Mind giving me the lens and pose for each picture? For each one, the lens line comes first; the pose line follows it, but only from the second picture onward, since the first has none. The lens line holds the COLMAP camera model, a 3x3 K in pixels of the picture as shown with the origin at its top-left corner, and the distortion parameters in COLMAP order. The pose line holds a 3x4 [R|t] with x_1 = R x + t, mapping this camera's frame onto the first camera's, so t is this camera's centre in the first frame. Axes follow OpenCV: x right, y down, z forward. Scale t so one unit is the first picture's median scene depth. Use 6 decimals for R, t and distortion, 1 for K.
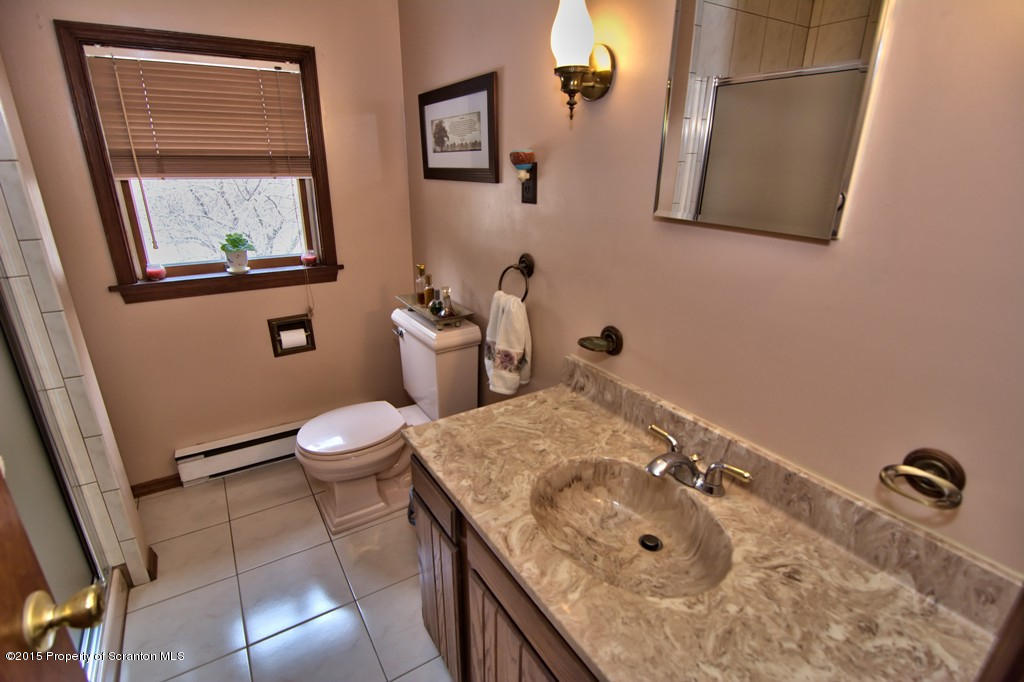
lens RADIAL K [[492.8, 0, 510.7], [0, 492.8, 346.5], [0, 0, 1]] dist [-0.008045, -0.009269]
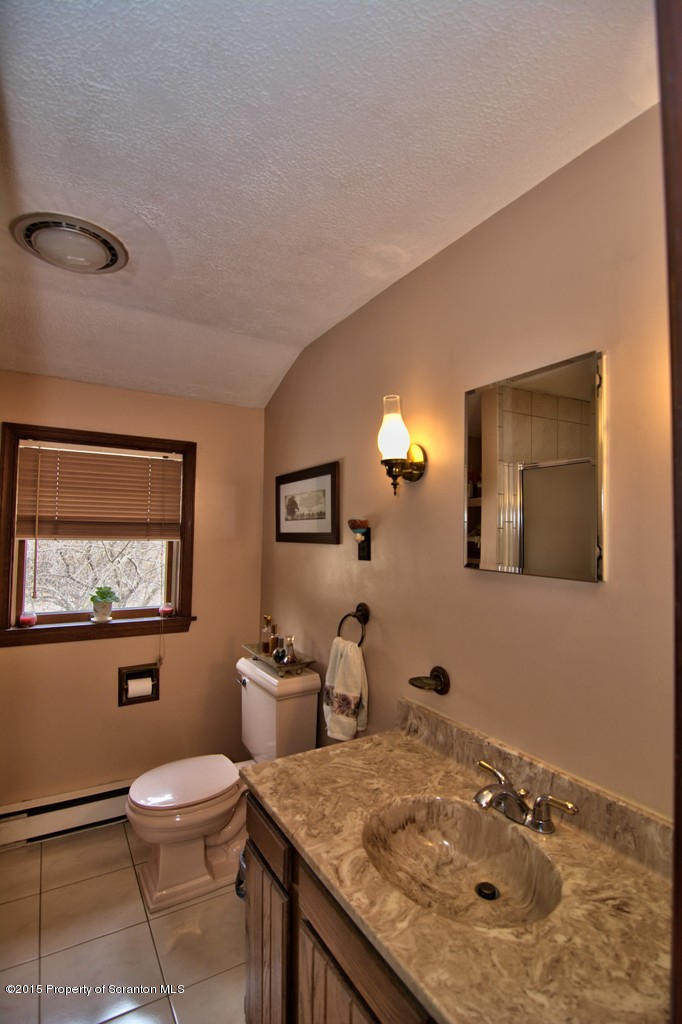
lens RADIAL K [[492.8, 0, 351.2], [0, 492.8, 508.6], [0, 0, 1]] dist [-0.008045, -0.009269]
pose [[0.999959, 0.001802, -0.008900, 0.020488], [-0.005171, 0.918678, -0.394973, 0.077746], [0.007464, 0.395003, 0.918650, -0.167215]]
